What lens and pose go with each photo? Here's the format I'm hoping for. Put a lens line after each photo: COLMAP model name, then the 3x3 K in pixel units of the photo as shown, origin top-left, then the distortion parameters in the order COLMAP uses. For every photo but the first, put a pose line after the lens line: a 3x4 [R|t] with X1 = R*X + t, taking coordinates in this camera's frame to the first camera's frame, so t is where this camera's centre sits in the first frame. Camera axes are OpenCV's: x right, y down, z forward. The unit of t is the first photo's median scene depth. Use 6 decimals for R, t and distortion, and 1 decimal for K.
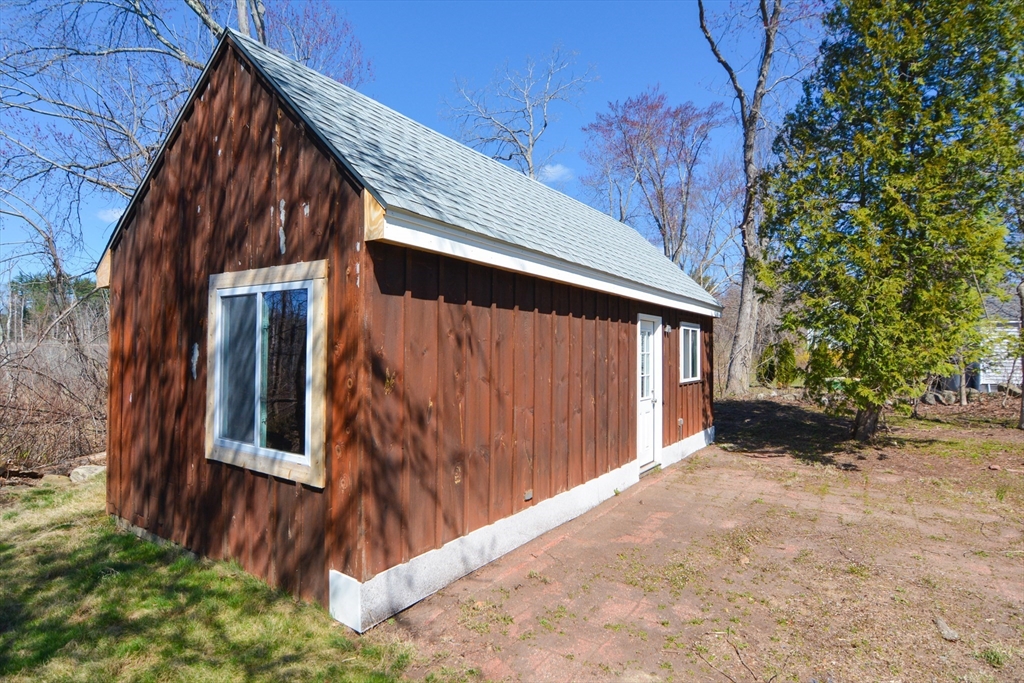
lens RADIAL K [[515.5, 0, 513.0], [0, 515.5, 341.9], [0, 0, 1]] dist [-0.018426, -0.000729]
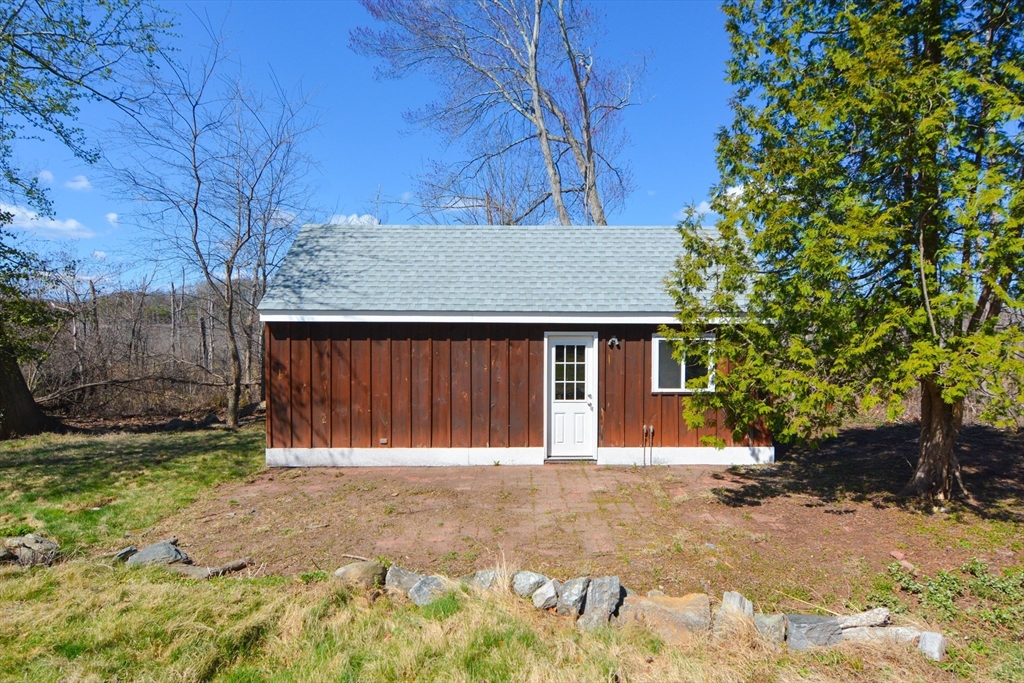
lens RADIAL K [[515.5, 0, 521.8], [0, 515.5, 337.3], [0, 0, 1]] dist [-0.018426, -0.000729]
pose [[0.584797, -0.005800, -0.811159, 1.332845], [0.021797, 0.999726, 0.008565, -0.058582], [0.810887, -0.022690, 0.584763, 0.239588]]
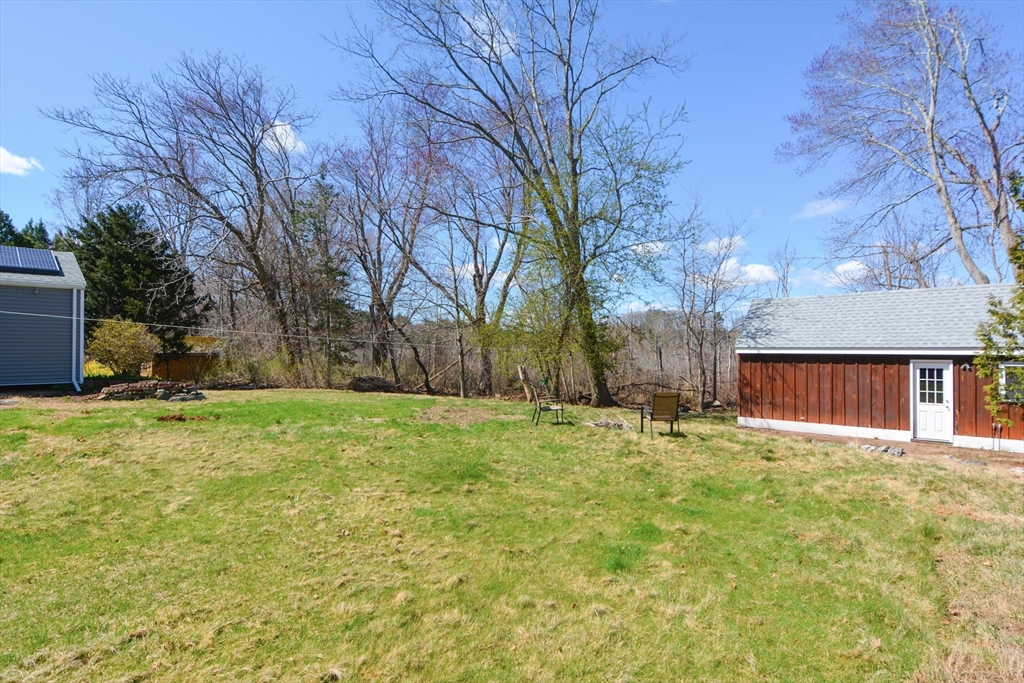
lens RADIAL K [[515.5, 0, 522.2], [0, 515.5, 341.6], [0, 0, 1]] dist [-0.018426, -0.000729]
pose [[-0.115785, -0.037198, -0.992578, 2.633129], [0.011142, 0.999187, -0.038745, -0.071333], [0.993212, -0.015546, -0.115276, -0.317708]]
